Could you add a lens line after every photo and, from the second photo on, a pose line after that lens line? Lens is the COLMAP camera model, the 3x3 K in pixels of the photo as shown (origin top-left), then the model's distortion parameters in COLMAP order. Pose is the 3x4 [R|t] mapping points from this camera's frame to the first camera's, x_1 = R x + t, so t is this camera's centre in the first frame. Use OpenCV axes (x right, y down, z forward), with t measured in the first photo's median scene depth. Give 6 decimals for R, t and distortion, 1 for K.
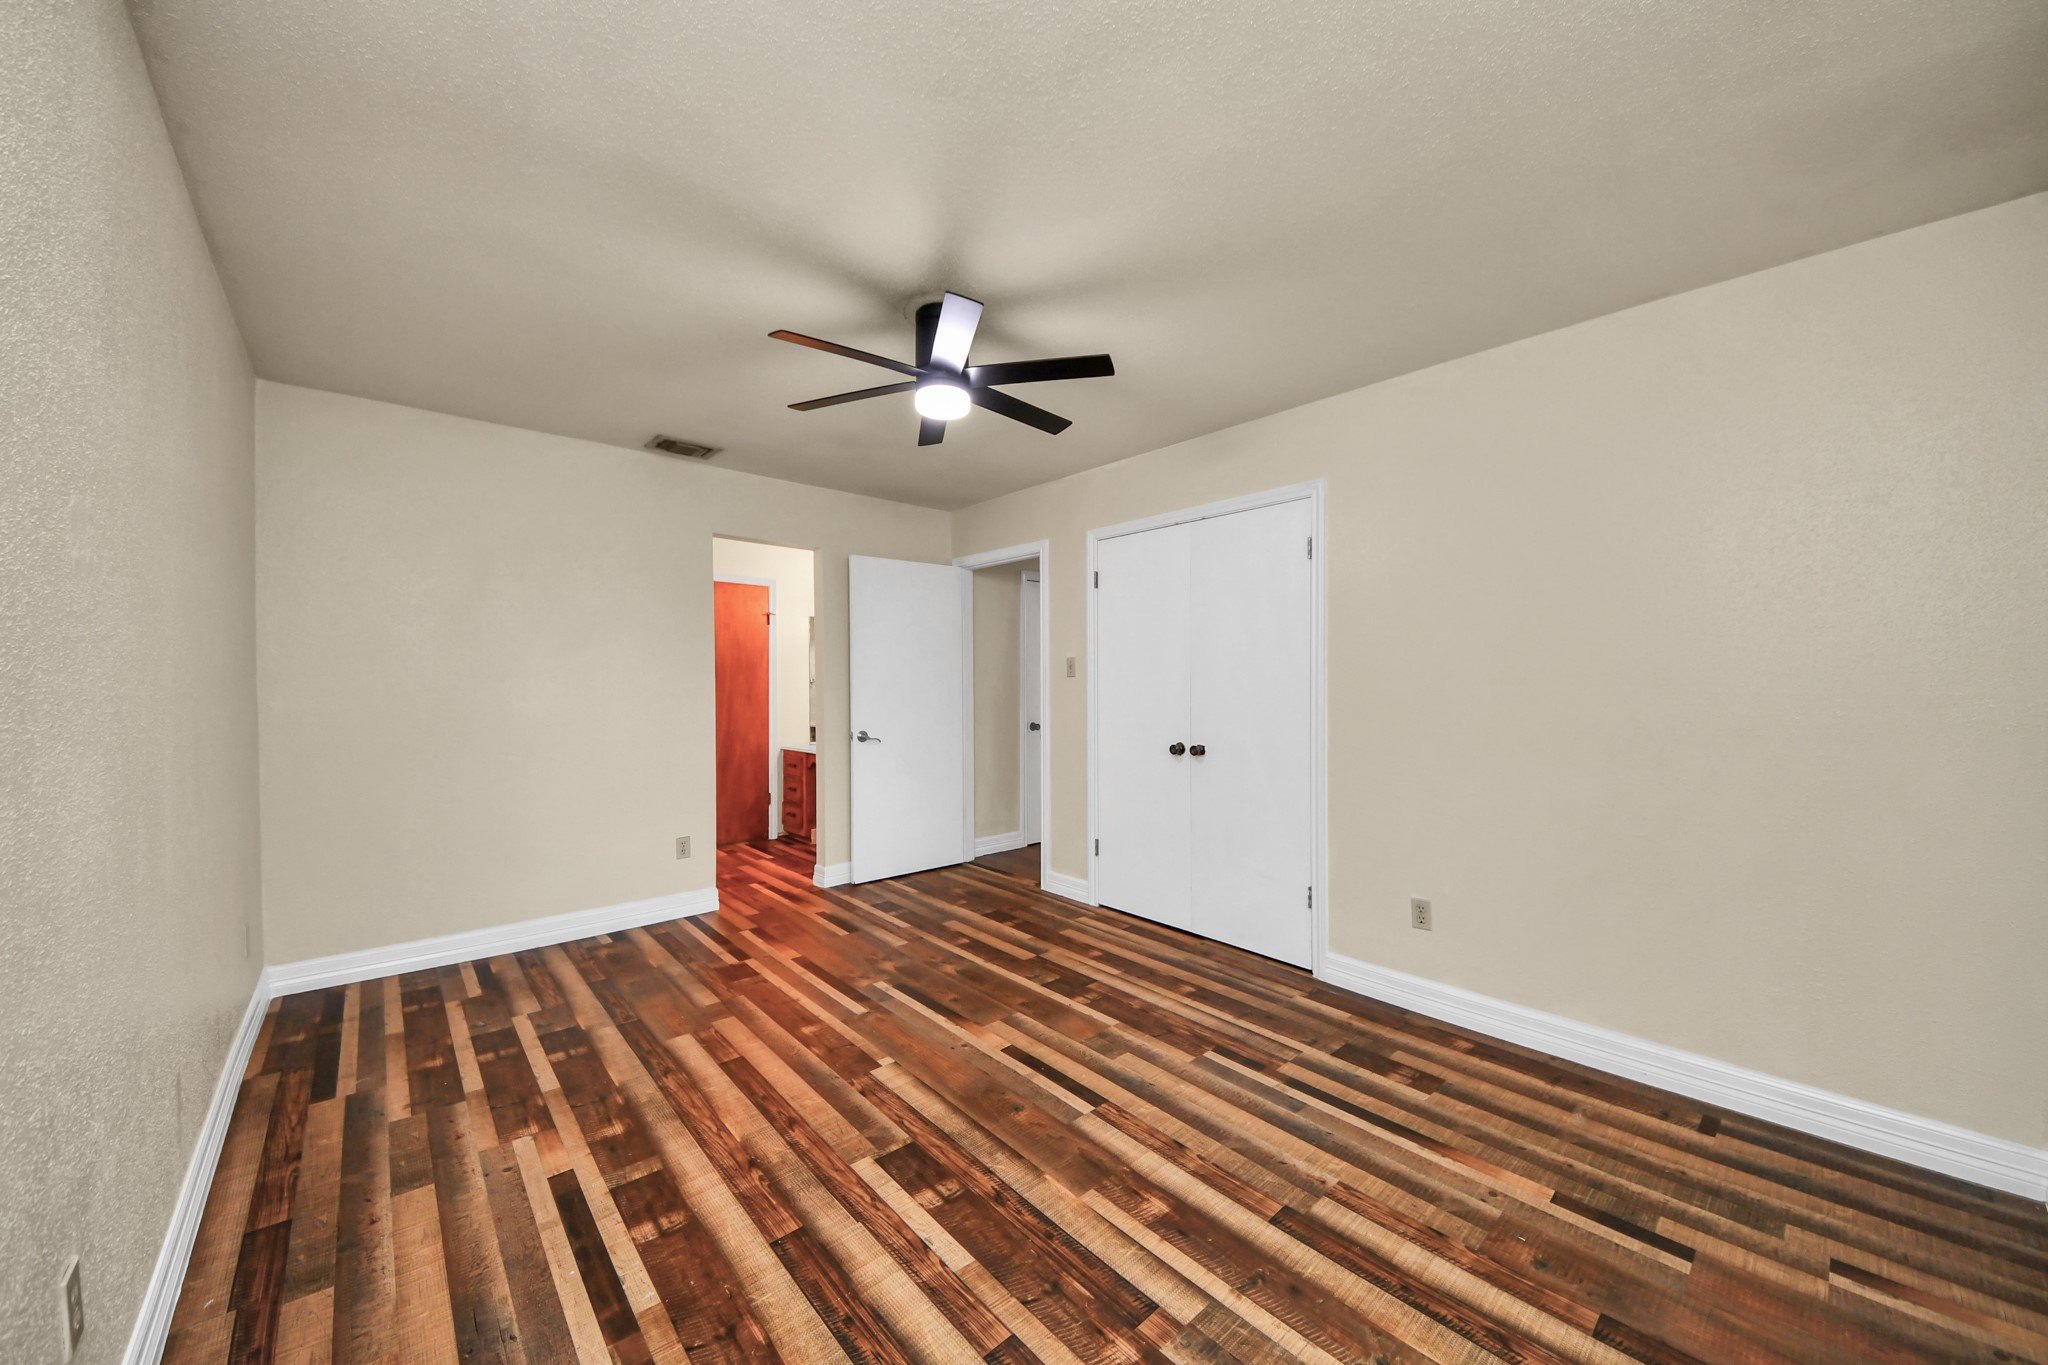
lens RADIAL K [[730.4, 0, 1015.9], [0, 730.4, 684.7], [0, 0, 1]] dist [0.013785, -0.010606]
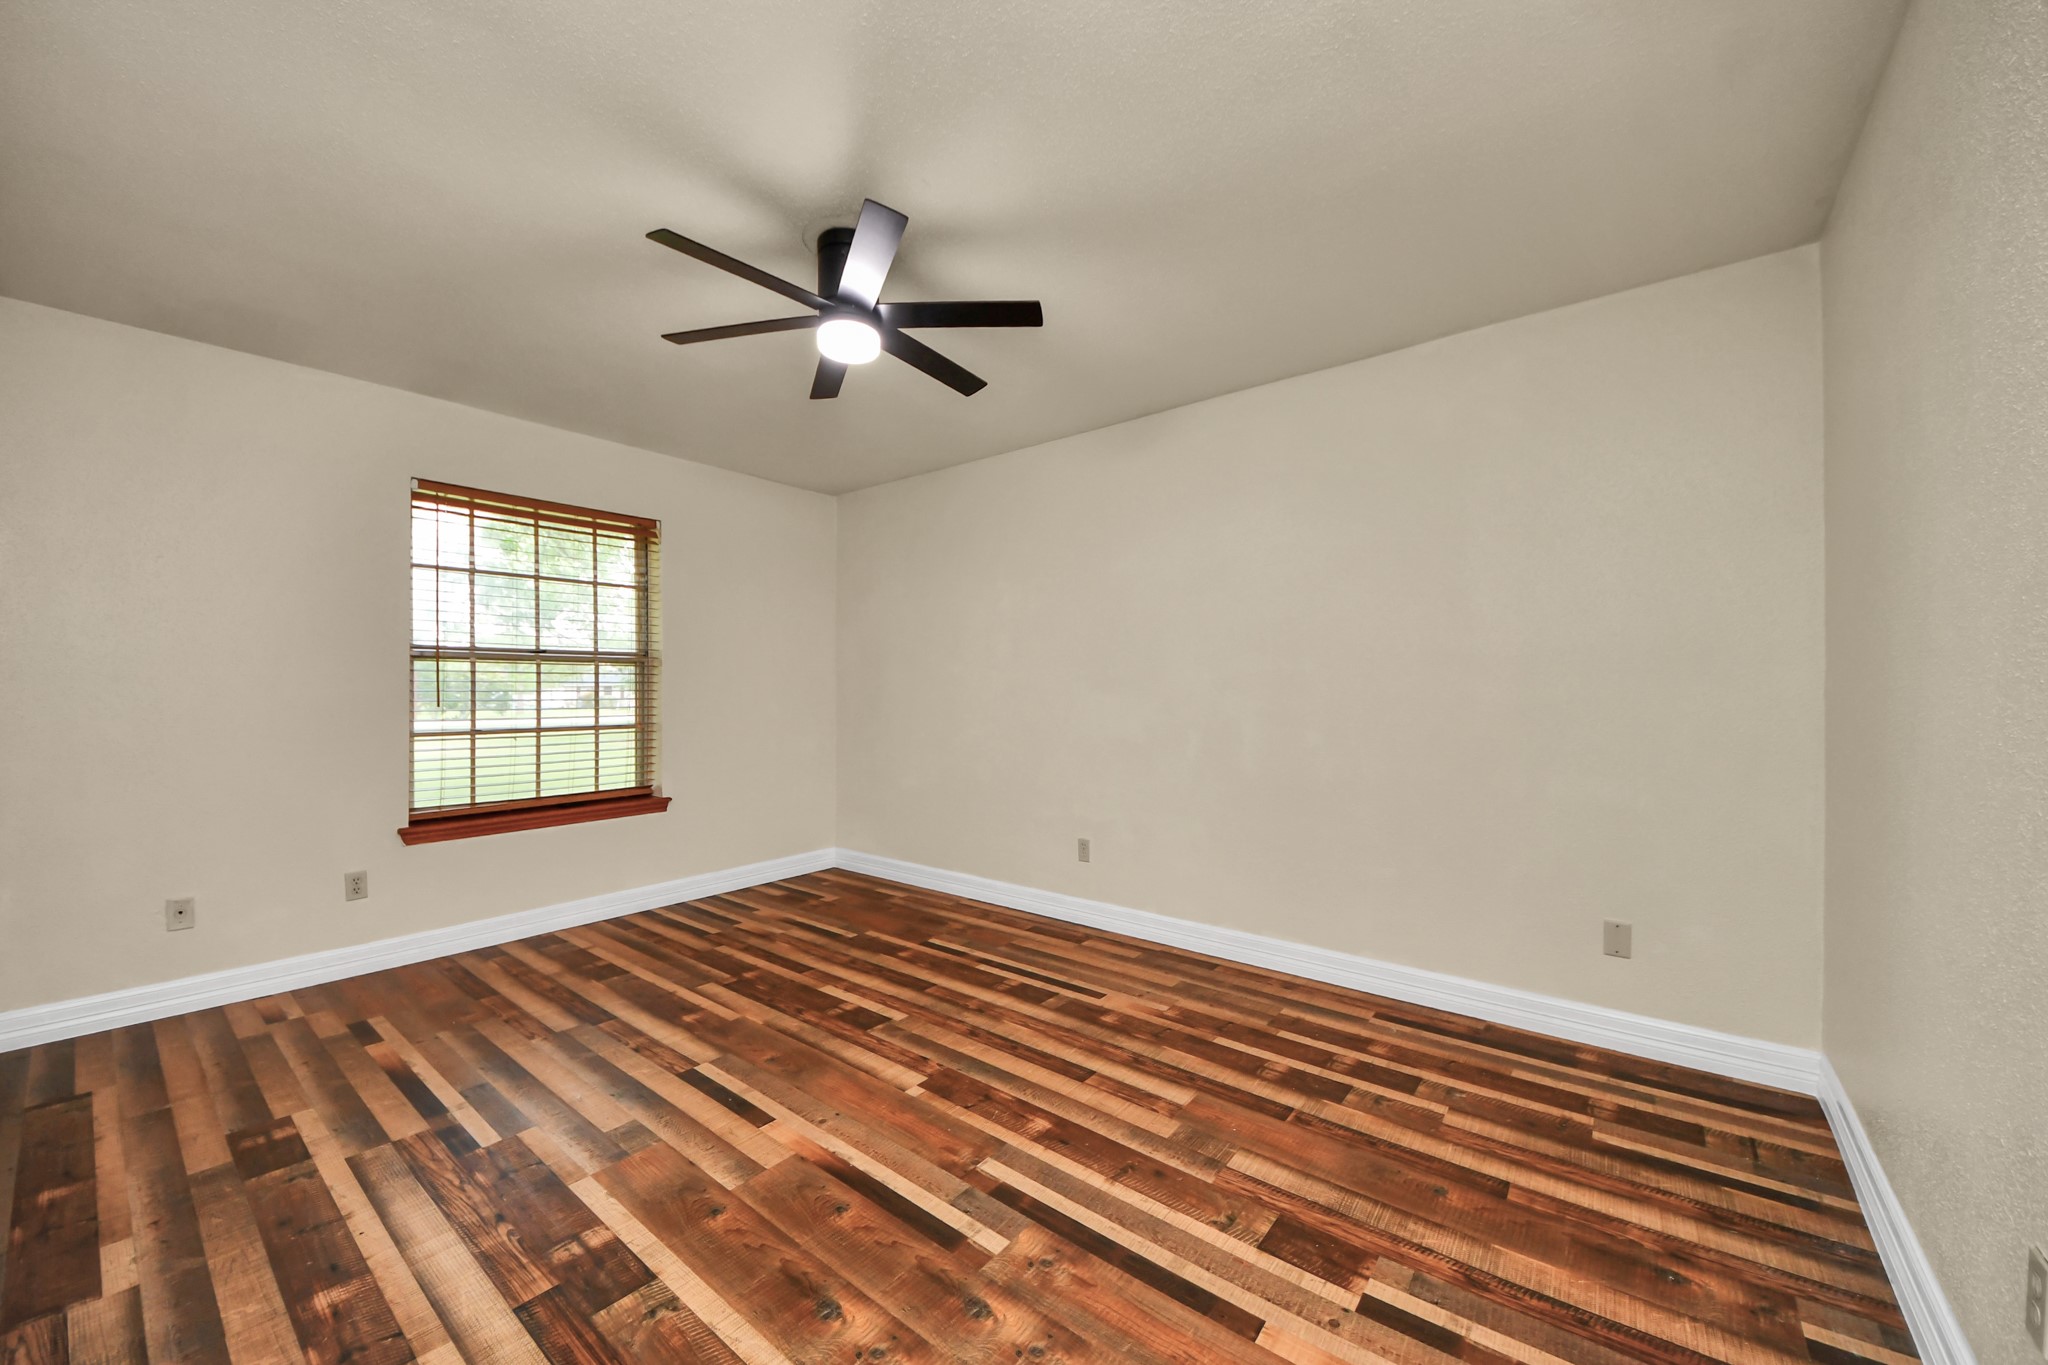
lens RADIAL K [[730.4, 0, 1015.9], [0, 730.4, 684.7], [0, 0, 1]] dist [0.013785, -0.010606]
pose [[-0.982859, -0.002120, -0.184345, -0.132521], [-0.000121, 0.999941, -0.010852, 0.037226], [0.184358, -0.010644, -0.982802, 1.880301]]
